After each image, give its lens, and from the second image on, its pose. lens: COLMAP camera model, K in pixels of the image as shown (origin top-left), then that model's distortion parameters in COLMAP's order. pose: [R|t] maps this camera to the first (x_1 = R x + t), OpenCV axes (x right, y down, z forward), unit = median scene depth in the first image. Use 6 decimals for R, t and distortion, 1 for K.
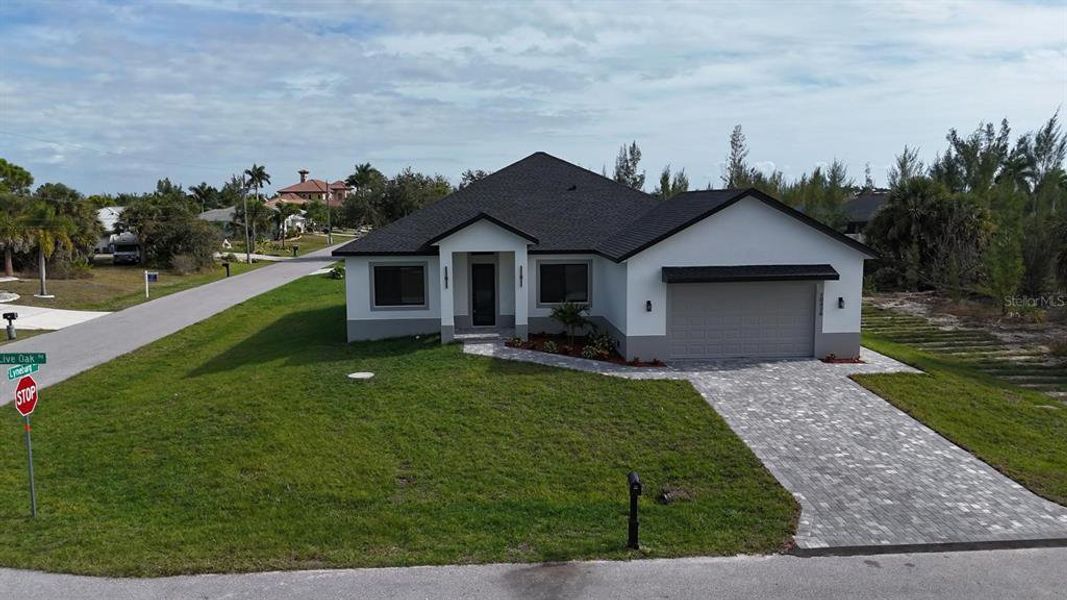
lens RADIAL K [[778.3, 0, 533.5], [0, 778.3, 300.0], [0, 0, 1]] dist [0.089834, -0.097067]
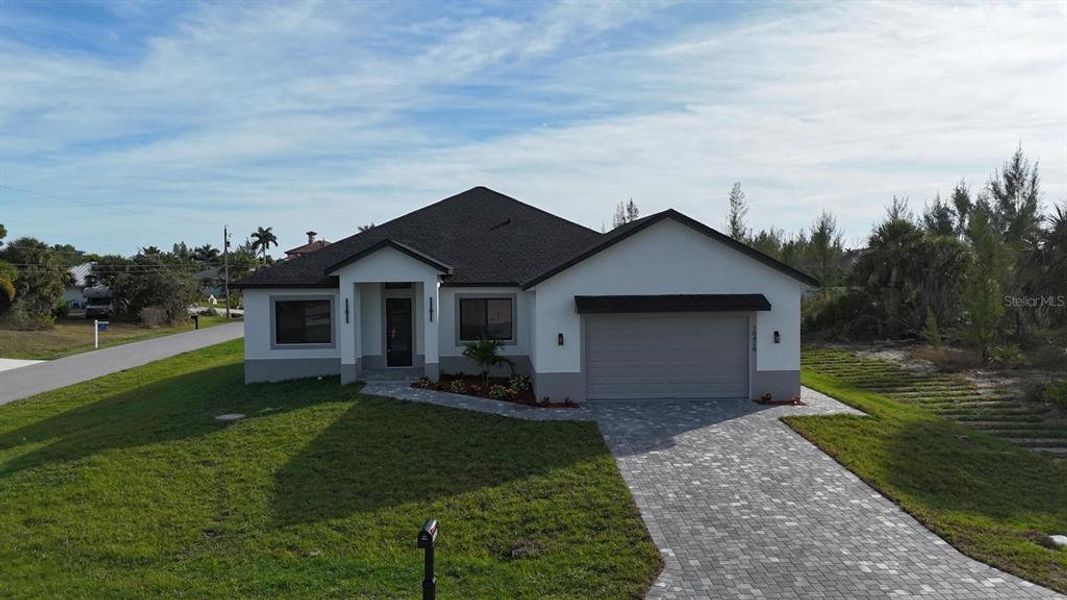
lens RADIAL K [[778.3, 0, 533.5], [0, 778.3, 300.0], [0, 0, 1]] dist [0.089834, -0.097067]
pose [[0.999768, 0.000267, -0.021559, 0.132921], [-0.002022, 0.996676, -0.081438, 0.034450], [0.021466, 0.081462, 0.996445, 0.103032]]
